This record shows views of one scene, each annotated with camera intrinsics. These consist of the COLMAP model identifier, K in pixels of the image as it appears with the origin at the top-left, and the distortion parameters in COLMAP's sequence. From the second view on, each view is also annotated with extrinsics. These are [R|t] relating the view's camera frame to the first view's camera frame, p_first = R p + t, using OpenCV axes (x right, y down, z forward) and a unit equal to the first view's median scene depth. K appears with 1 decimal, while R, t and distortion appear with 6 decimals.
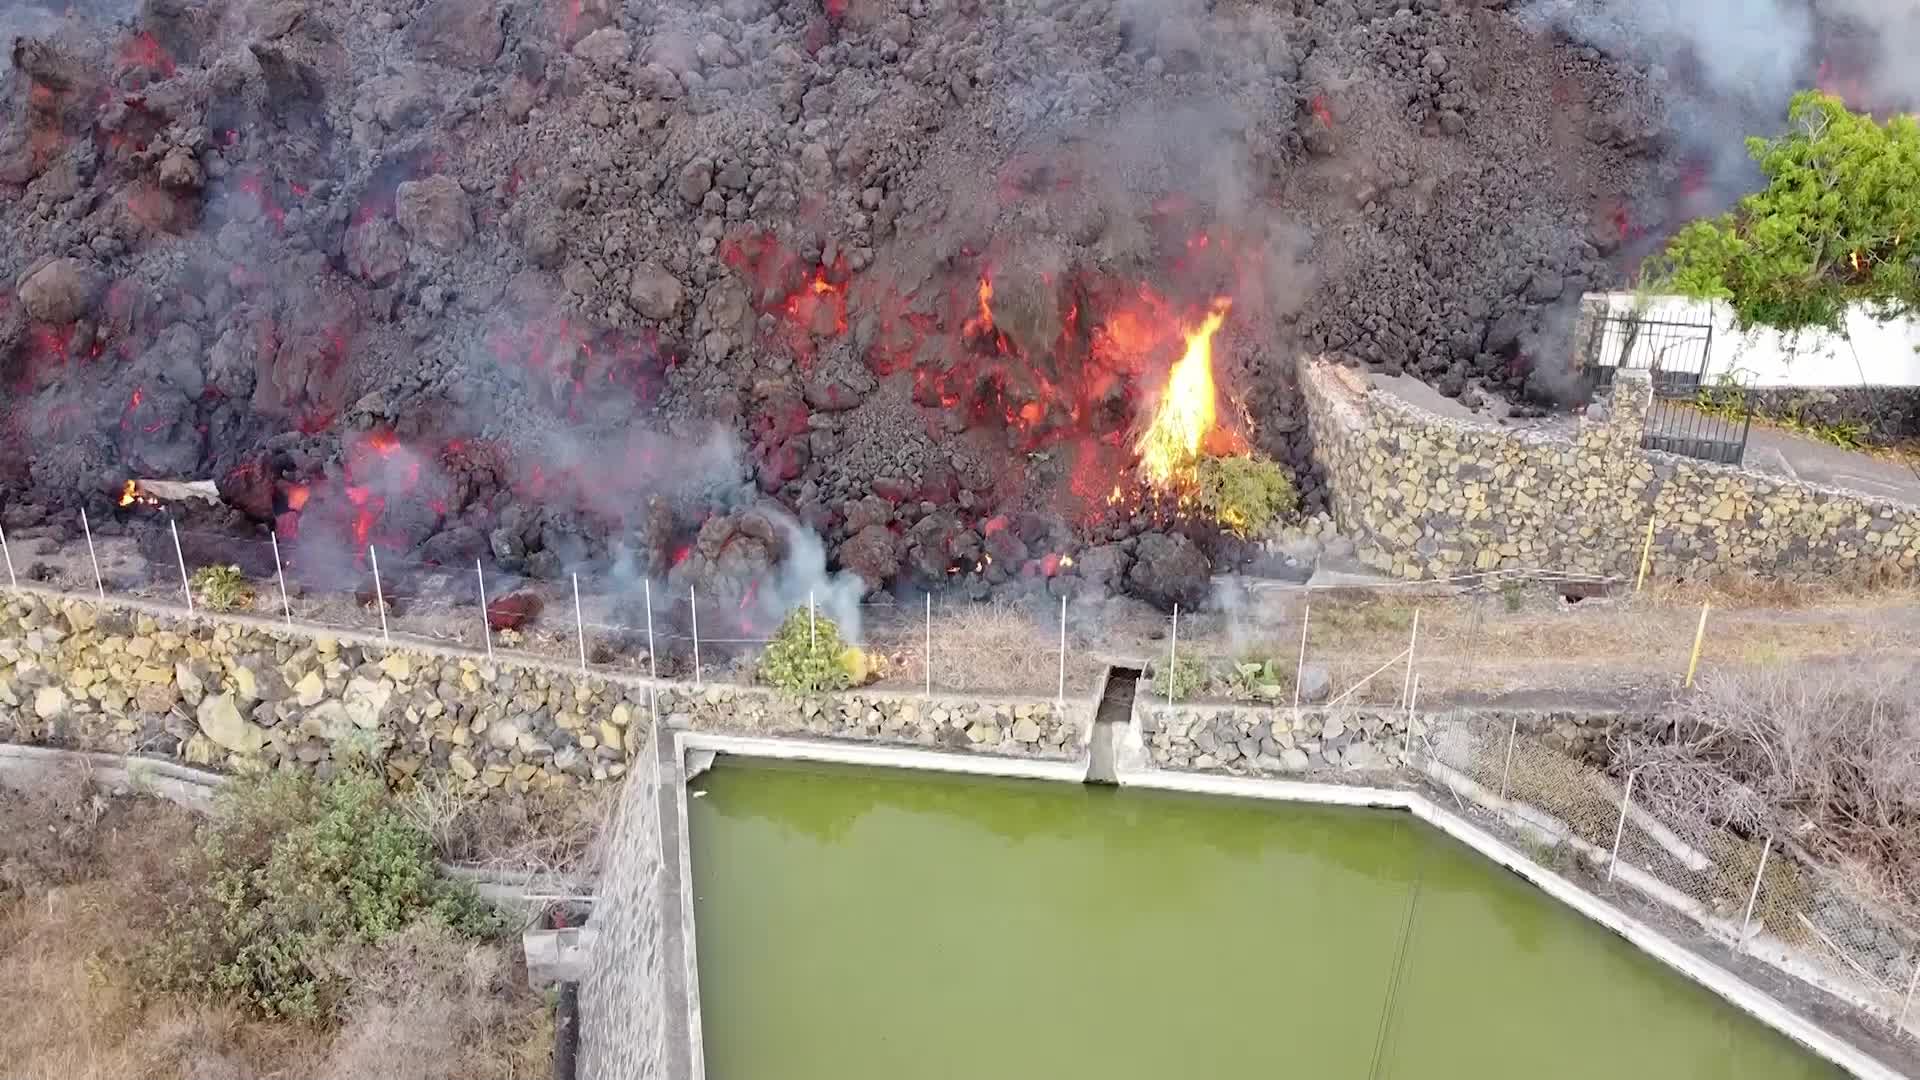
lens RADIAL K [[1544.9, 0, 933.2], [0, 1544.9, 518.2], [0, 0, 1]] dist [-0.000170, -0.006075]
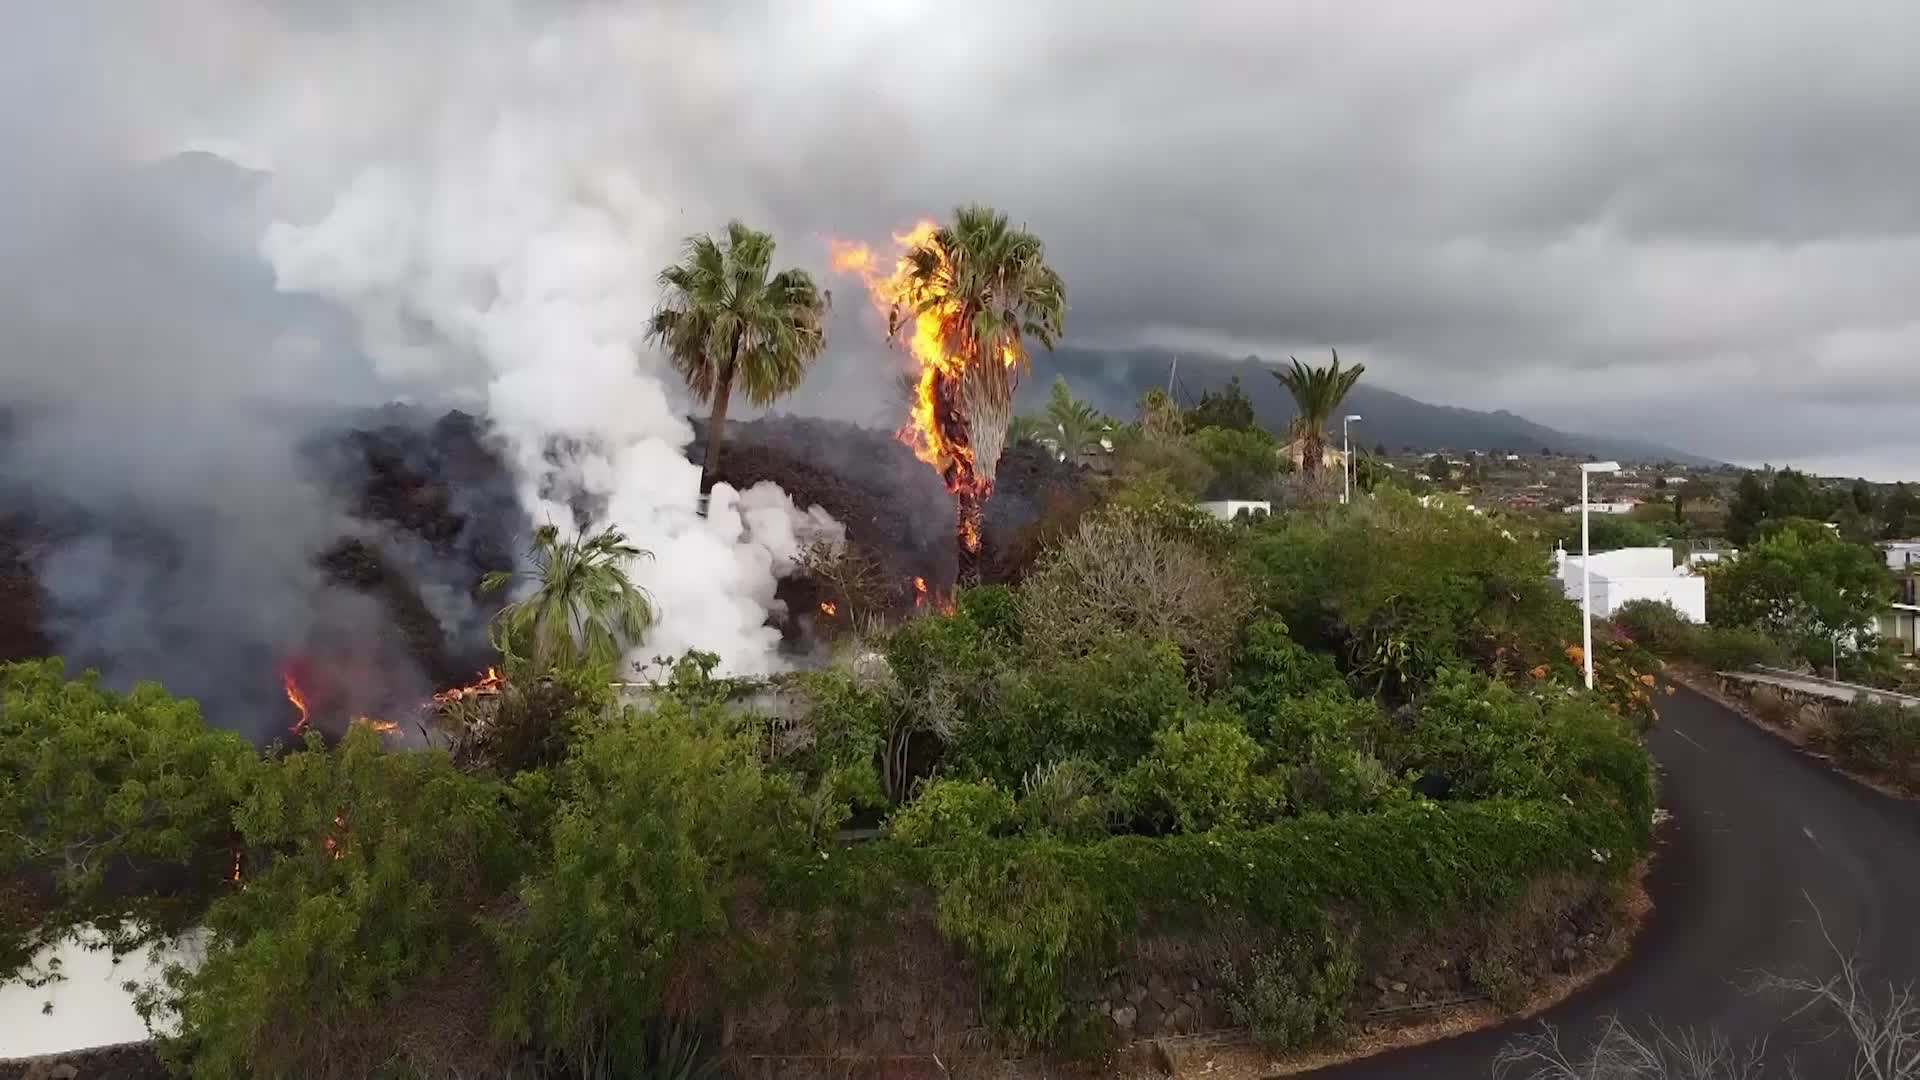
lens RADIAL K [[1544.9, 0, 933.2], [0, 1544.9, 518.2], [0, 0, 1]] dist [-0.000170, -0.006075]
pose [[0.905973, 0.005789, 0.423297, 0.743756], [0.171342, 0.909332, -0.379154, 0.031822], [-0.387112, 0.416032, 0.822838, 0.187777]]
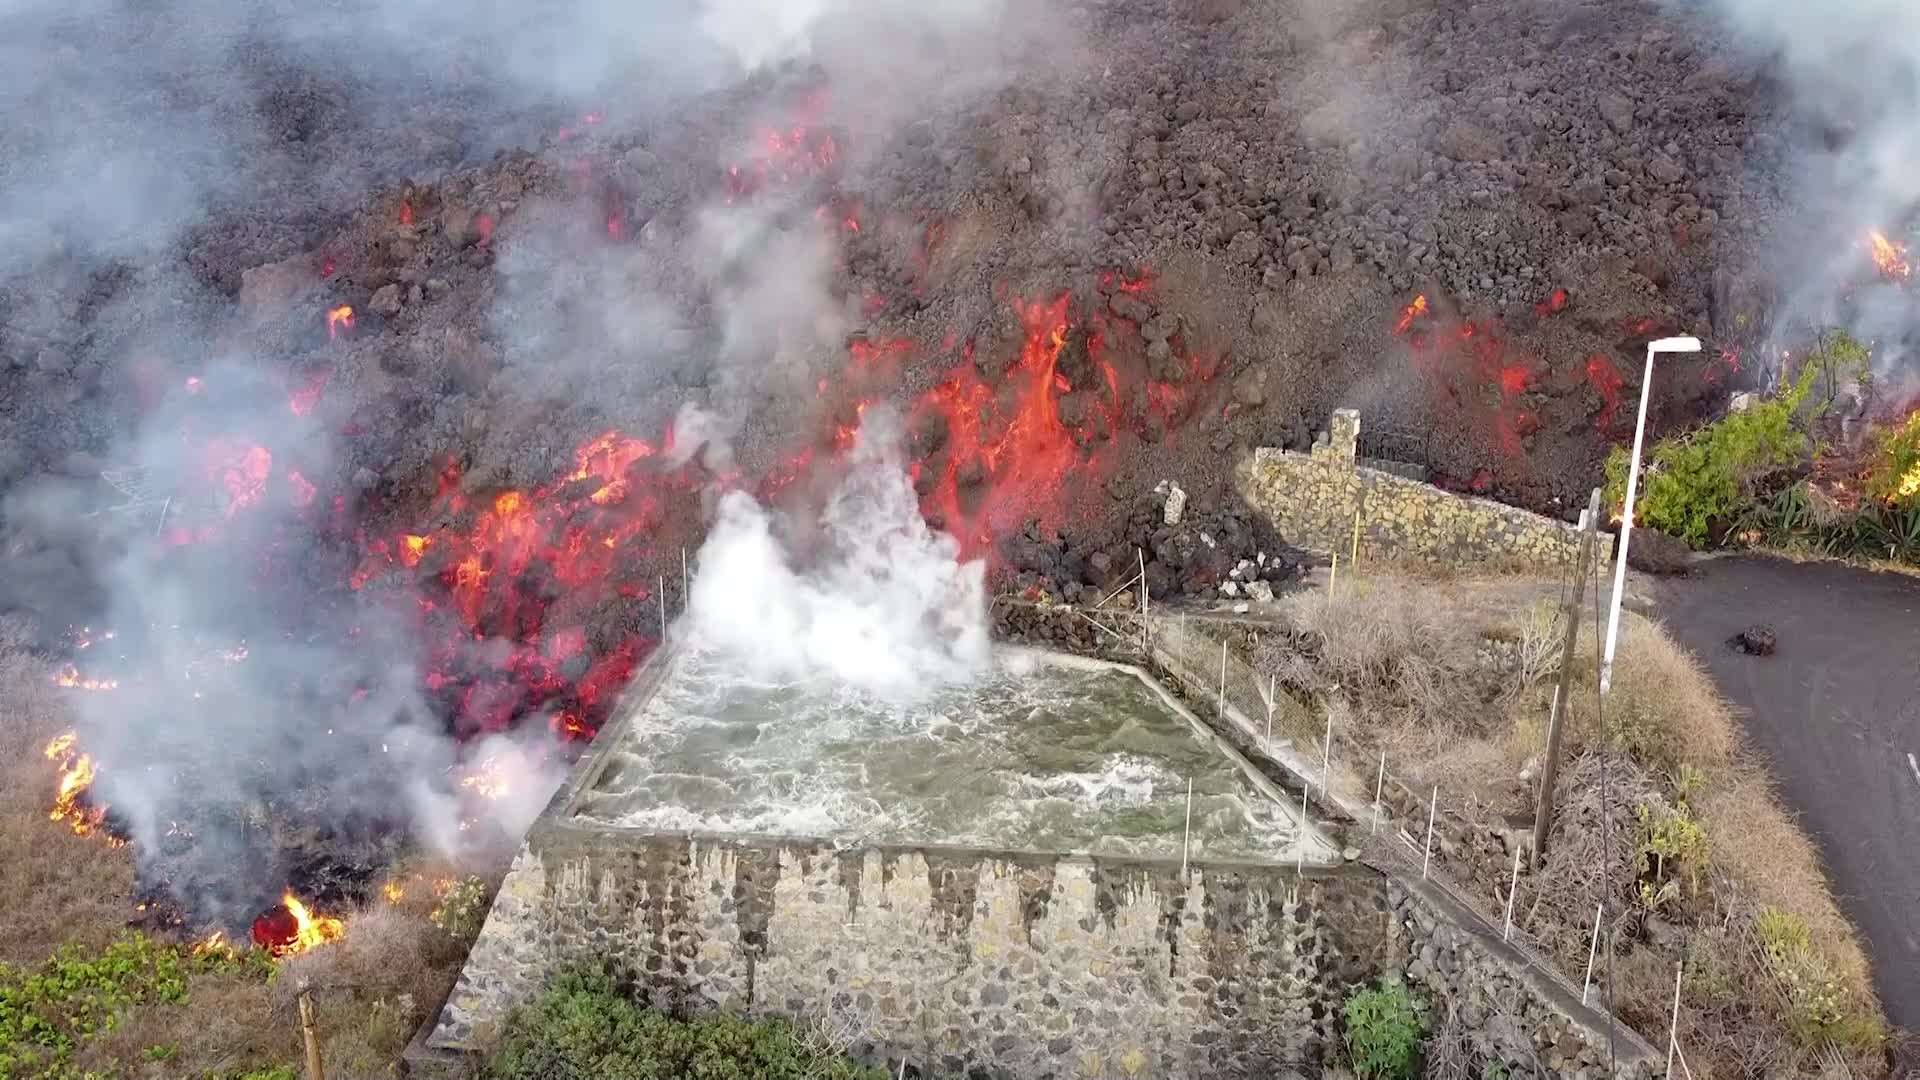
lens RADIAL K [[1532.9, 0, 934.4], [0, 1532.9, 494.1], [0, 0, 1]] dist [-0.004236, -0.002761]
pose [[0.957686, 0.082006, -0.275884, 0.473399], [-0.111622, 0.989352, -0.093395, 0.157375], [0.265287, 0.120237, 0.956643, -0.465513]]
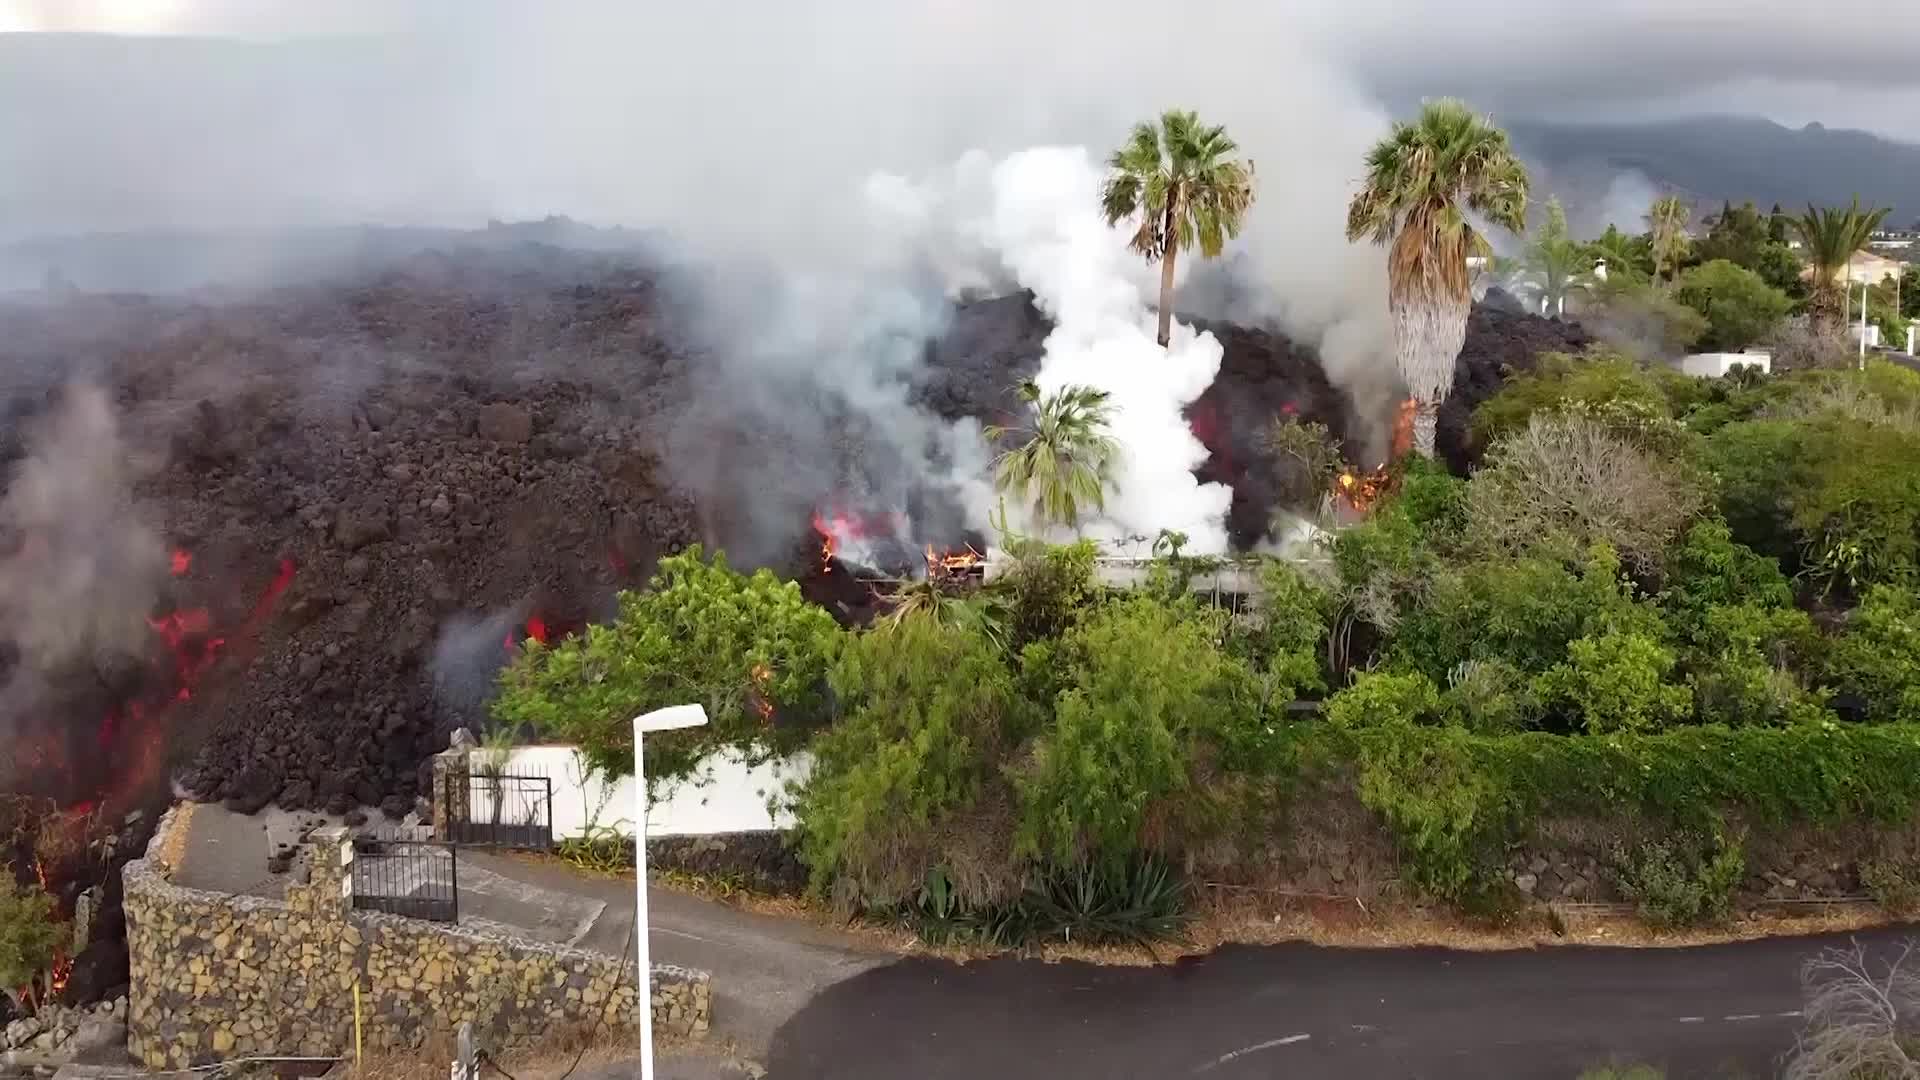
lens RADIAL K [[1532.9, 0, 934.4], [0, 1532.9, 494.1], [0, 0, 1]] dist [-0.004236, -0.002761]
pose [[0.991493, -0.015062, 0.129282, 0.691009], [0.054753, 0.949385, -0.309307, 0.023467], [-0.118080, 0.313755, 0.942133, -0.023569]]
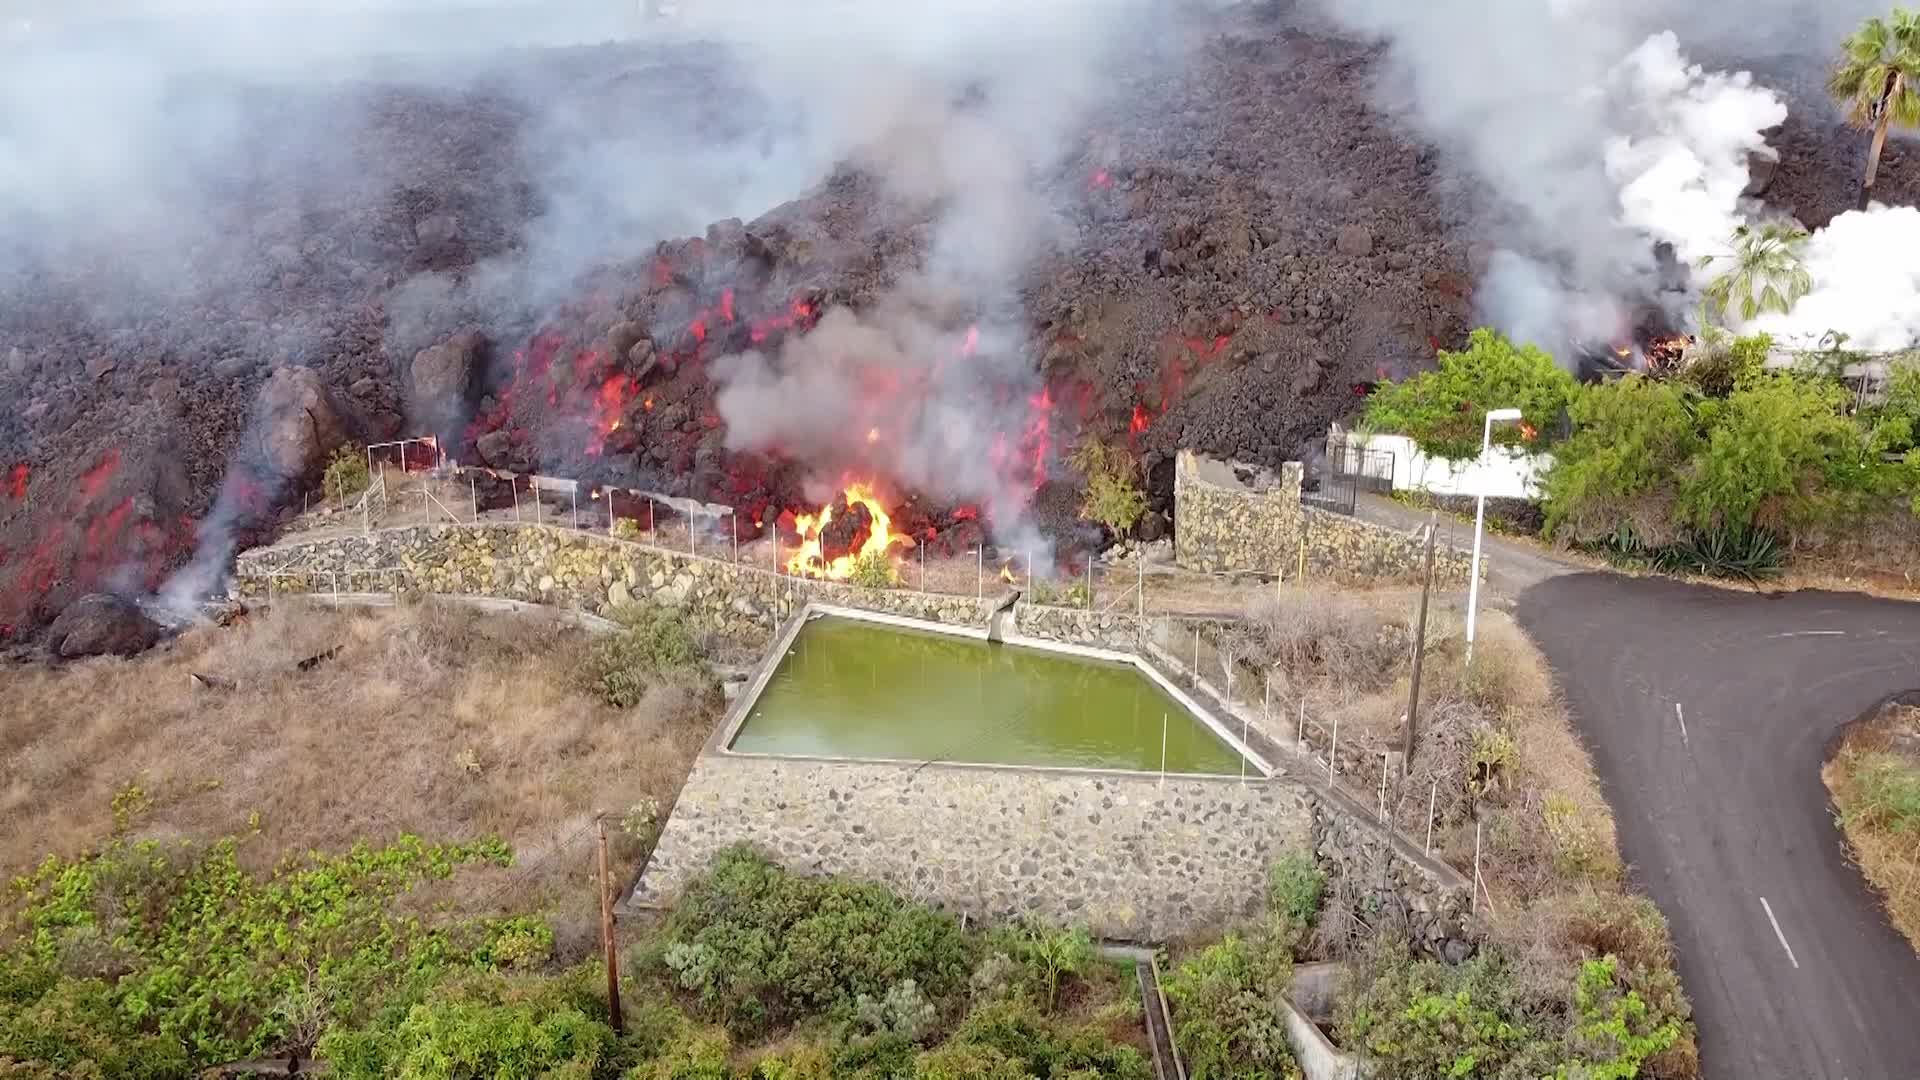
lens RADIAL K [[1544.9, 0, 933.2], [0, 1544.9, 518.2], [0, 0, 1]] dist [-0.000170, -0.006075]
pose [[0.953241, 0.076544, -0.292358, 0.578067], [-0.115667, 0.986140, -0.118947, 0.248151], [0.279202, 0.147201, 0.948883, -0.921474]]
